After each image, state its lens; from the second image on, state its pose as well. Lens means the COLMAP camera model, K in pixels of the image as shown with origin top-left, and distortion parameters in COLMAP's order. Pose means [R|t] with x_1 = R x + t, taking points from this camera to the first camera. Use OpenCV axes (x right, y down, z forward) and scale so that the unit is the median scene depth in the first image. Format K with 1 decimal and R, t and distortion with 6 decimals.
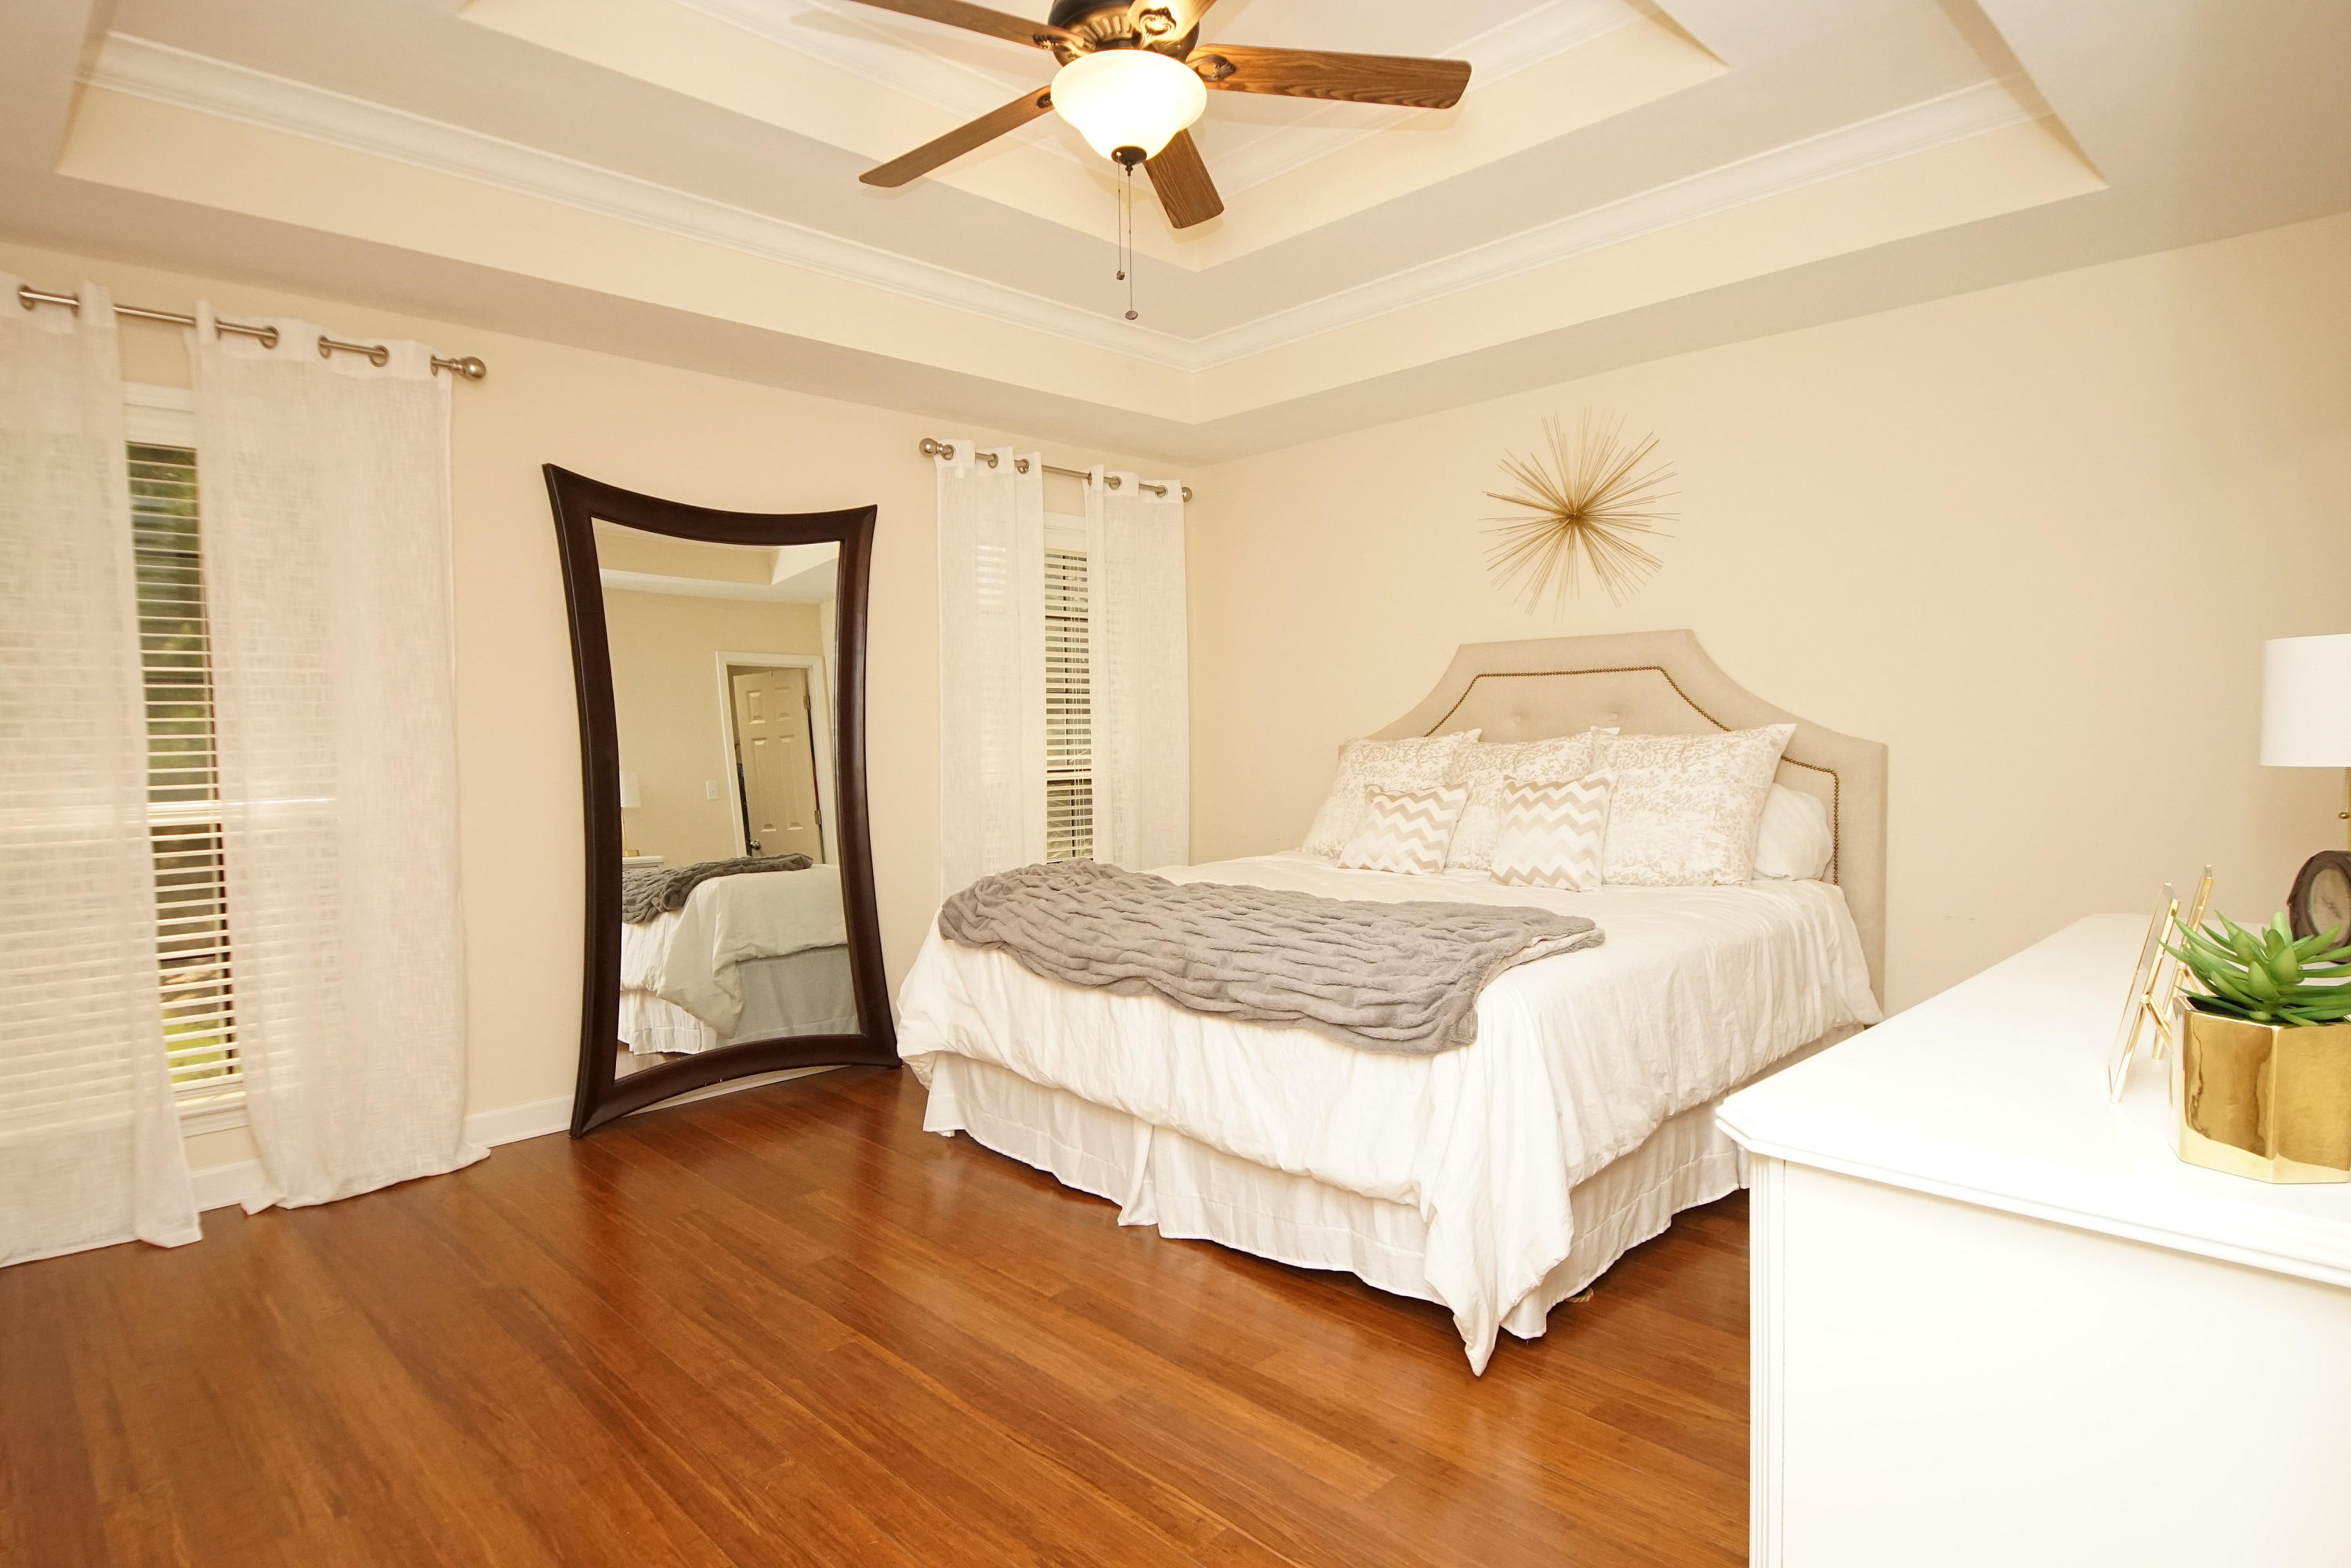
lens RADIAL K [[1260.3, 0, 1155.9], [0, 1260.3, 784.6], [0, 0, 1]] dist [0.038850, -0.034164]
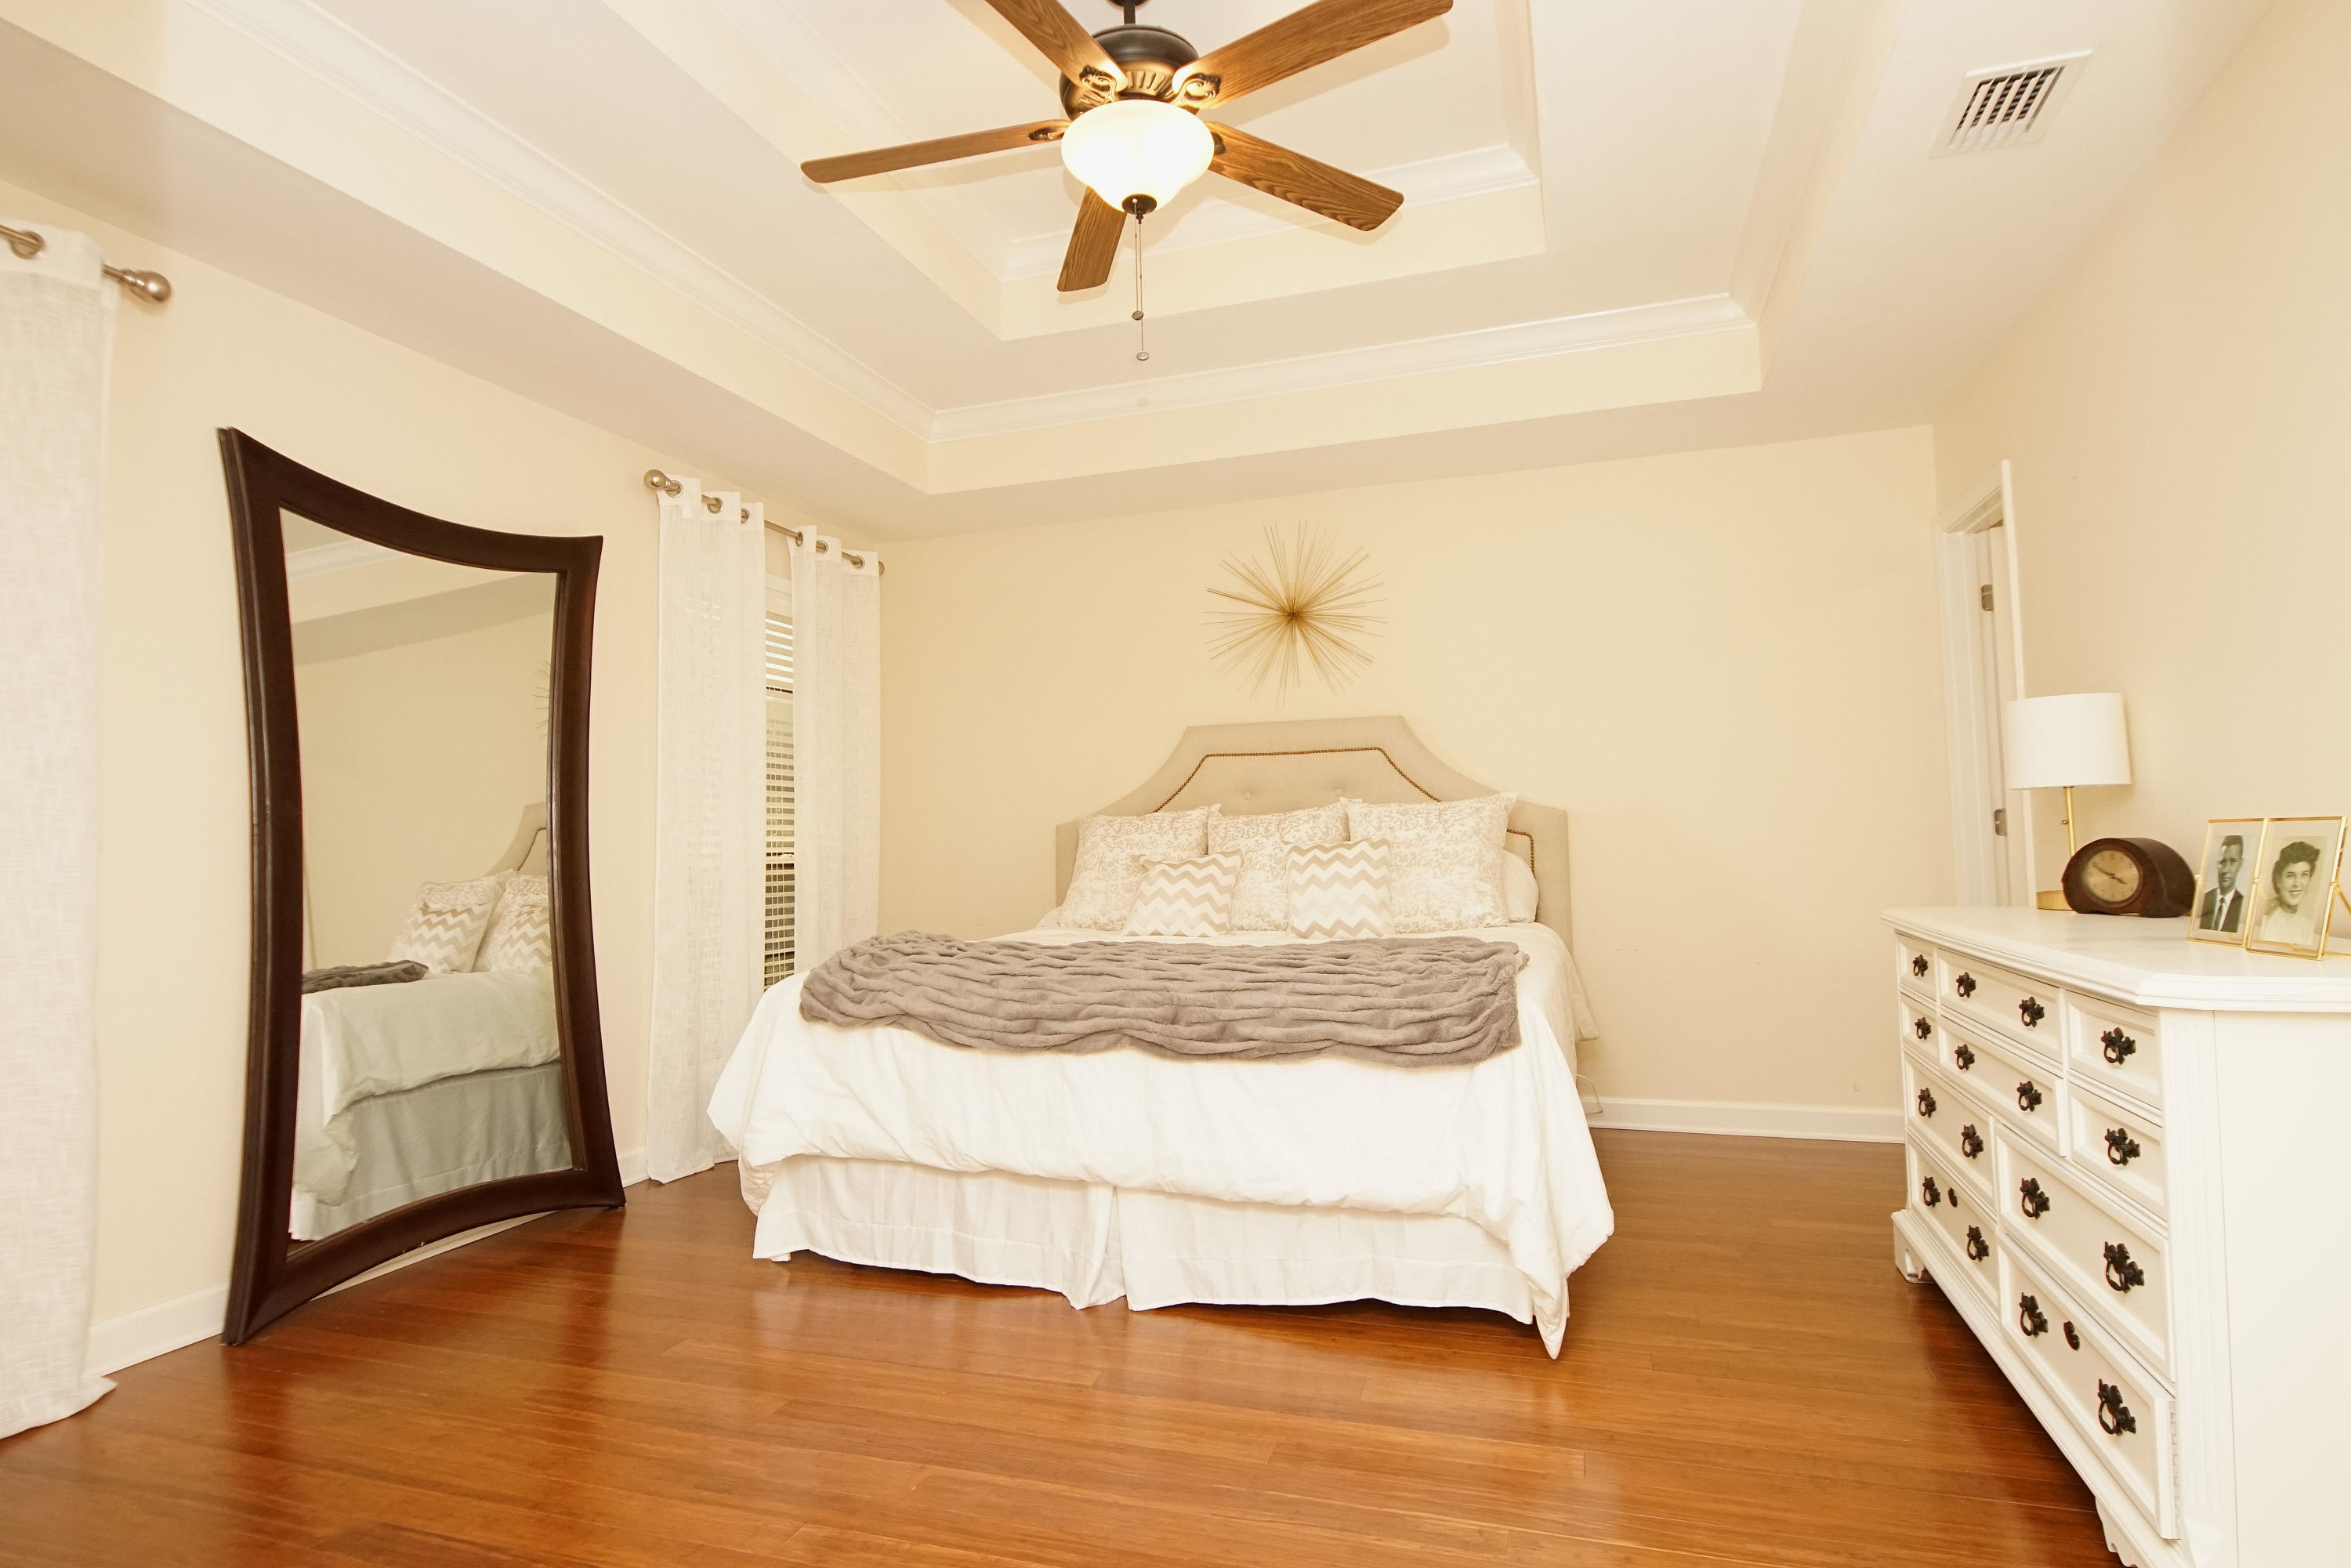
lens RADIAL K [[1260.3, 0, 1155.9], [0, 1260.3, 784.6], [0, 0, 1]] dist [0.038850, -0.034164]
pose [[0.888531, 0.018563, 0.458442, -0.348143], [0.027997, 0.995126, -0.094557, 0.048492], [-0.457962, 0.096852, 0.883680, 0.102587]]
